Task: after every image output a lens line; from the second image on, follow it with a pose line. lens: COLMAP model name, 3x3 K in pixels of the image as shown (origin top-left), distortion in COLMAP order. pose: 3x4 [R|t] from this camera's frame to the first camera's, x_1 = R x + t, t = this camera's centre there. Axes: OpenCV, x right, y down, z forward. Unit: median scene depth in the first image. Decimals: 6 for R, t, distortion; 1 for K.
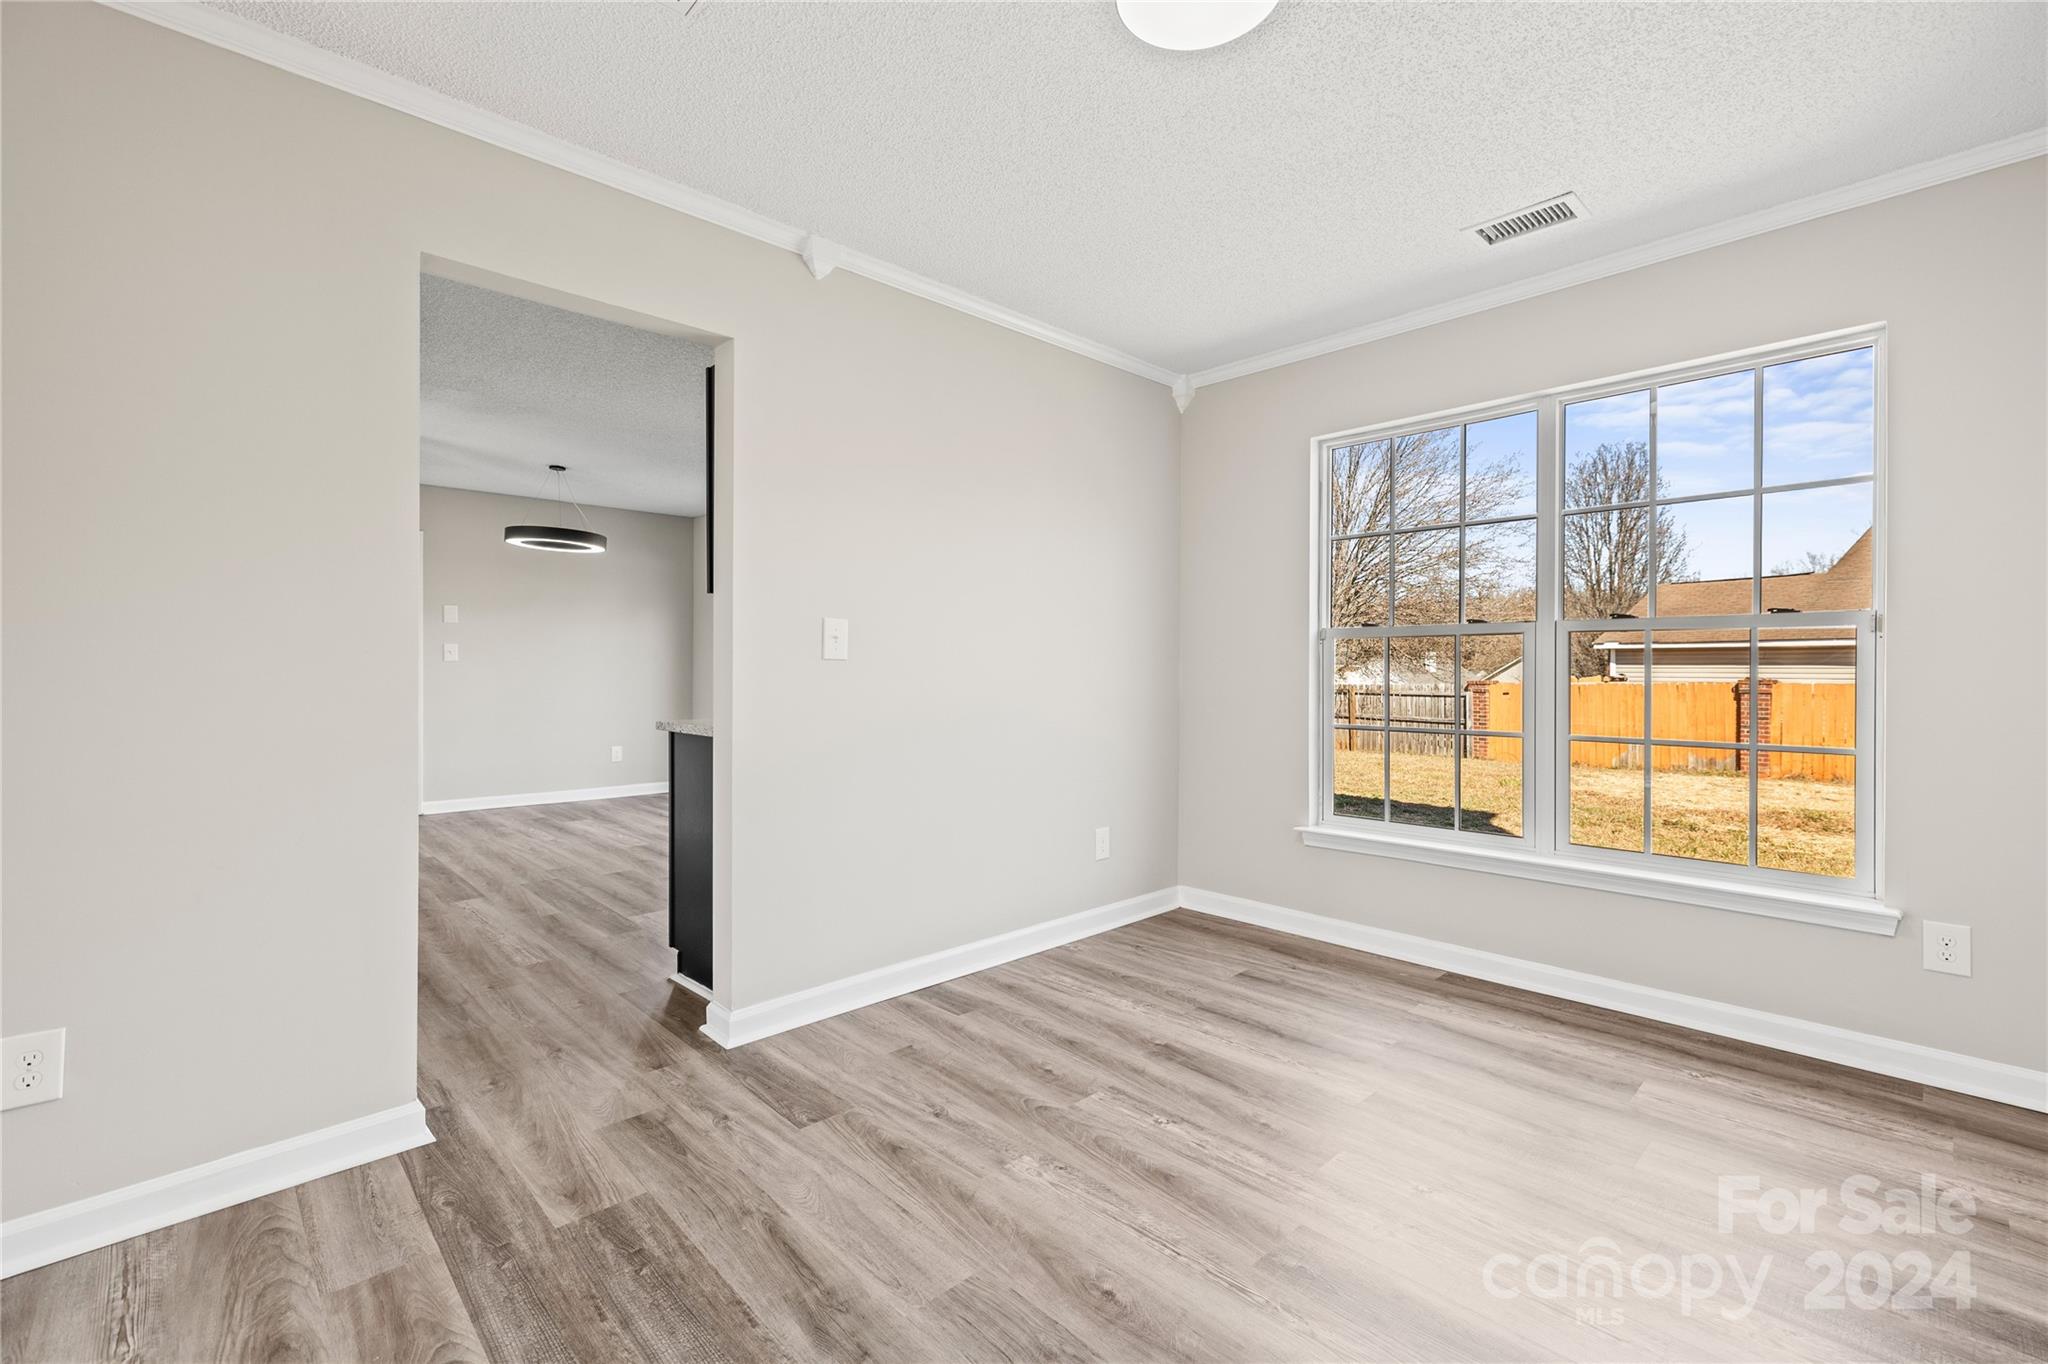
lens RADIAL K [[896.2, 0, 1015.3], [0, 896.2, 671.6], [0, 0, 1]] dist [0.014109, -0.000675]
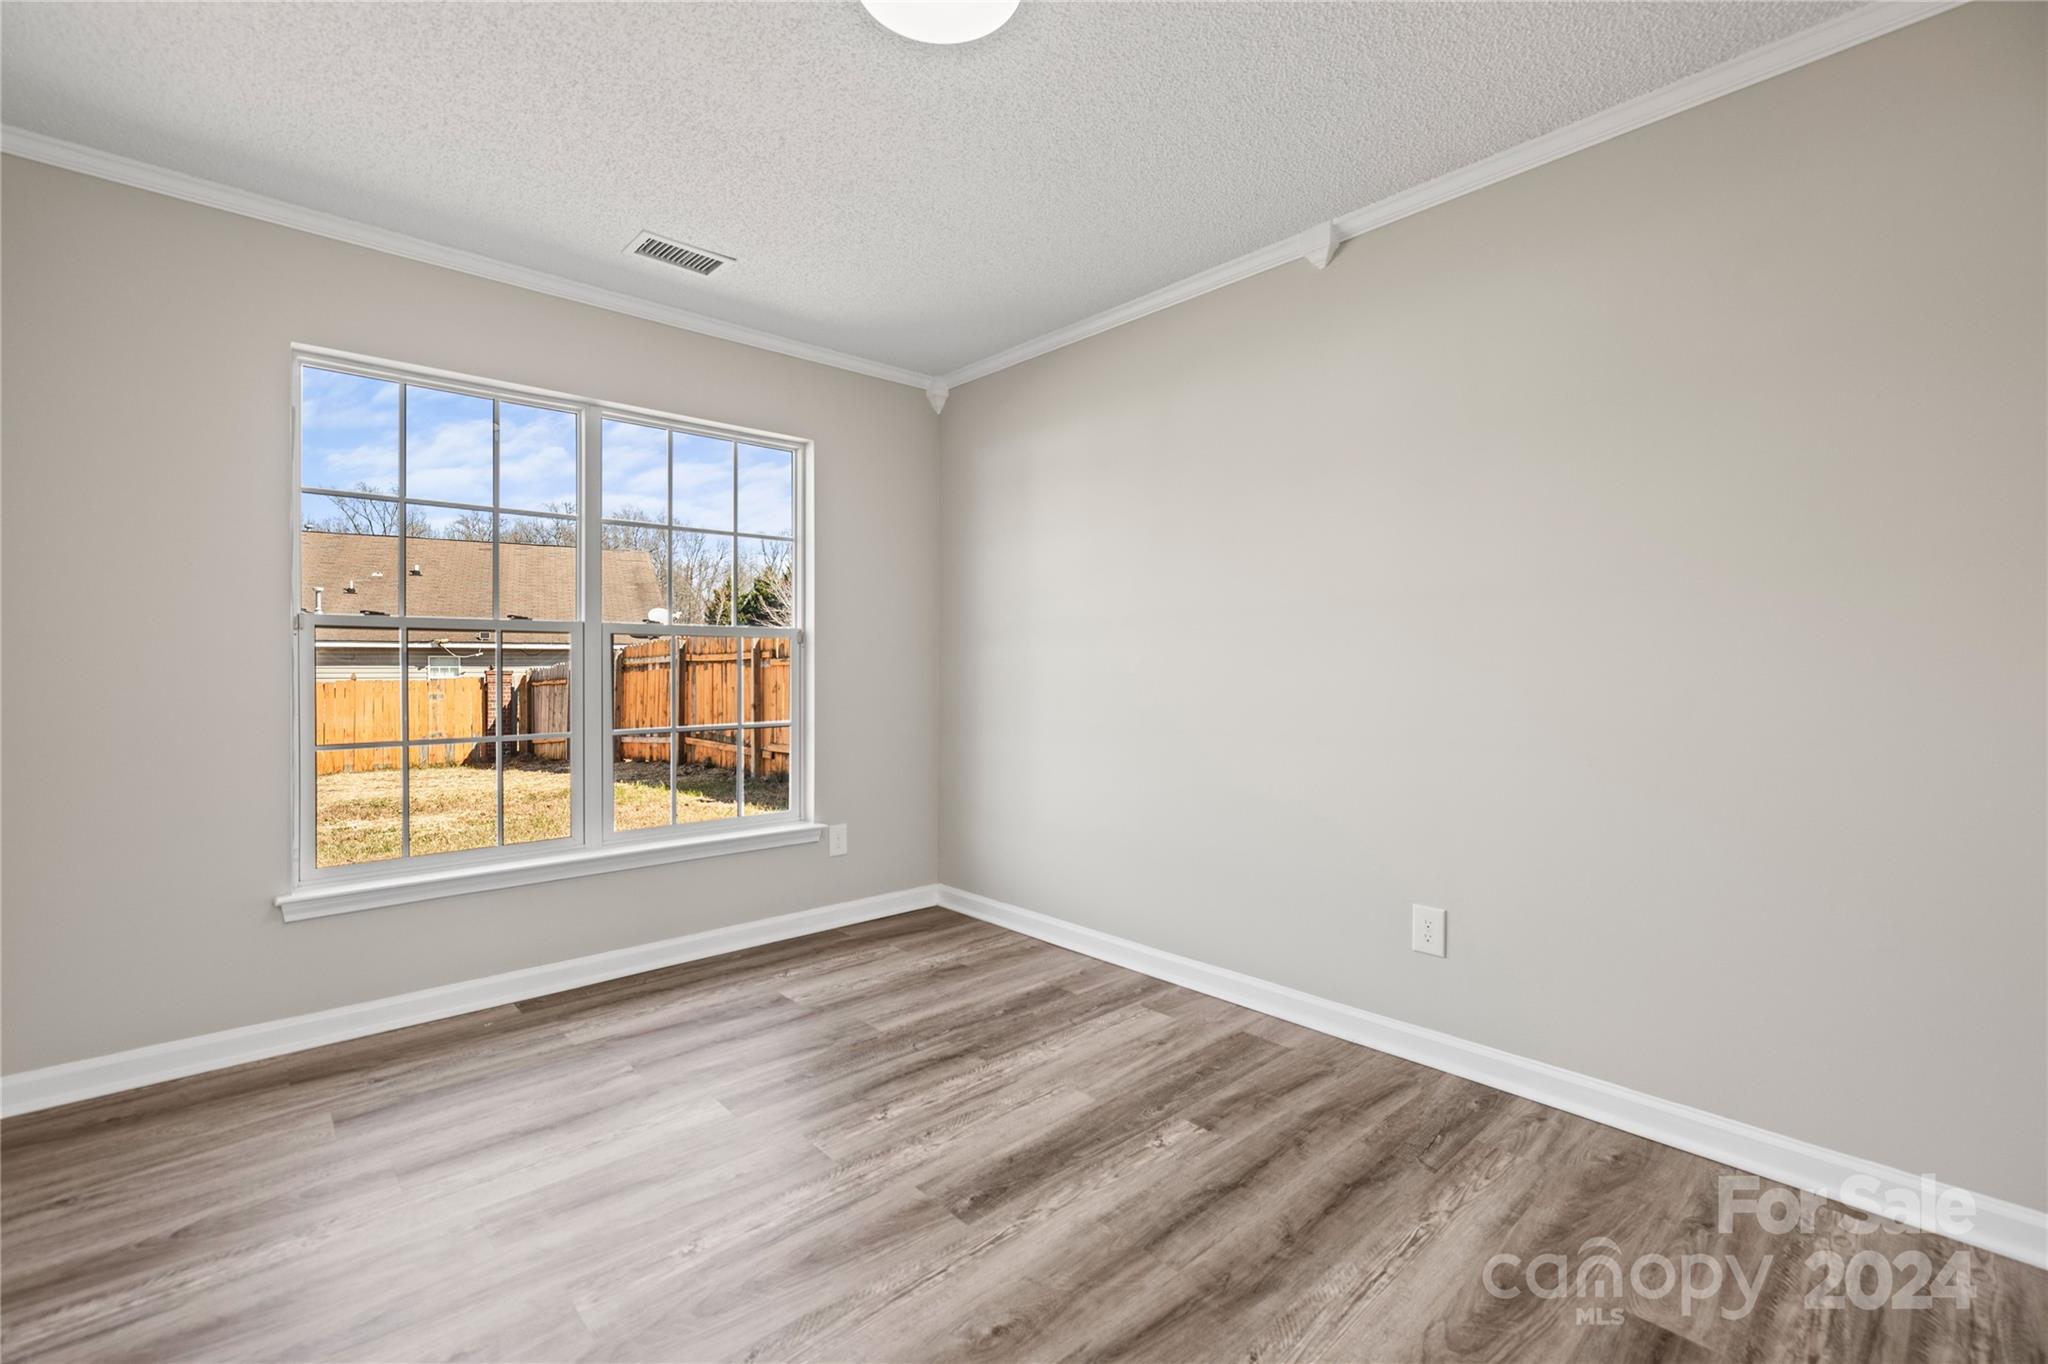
lens RADIAL K [[896.2, 0, 1016.0], [0, 896.2, 670.1], [0, 0, 1]] dist [0.014109, -0.000675]
pose [[0.022980, -0.004456, 0.999726, -0.437977], [0.003314, 0.999985, 0.004381, -0.004291], [-0.999730, 0.003212, 0.022995, 0.497908]]
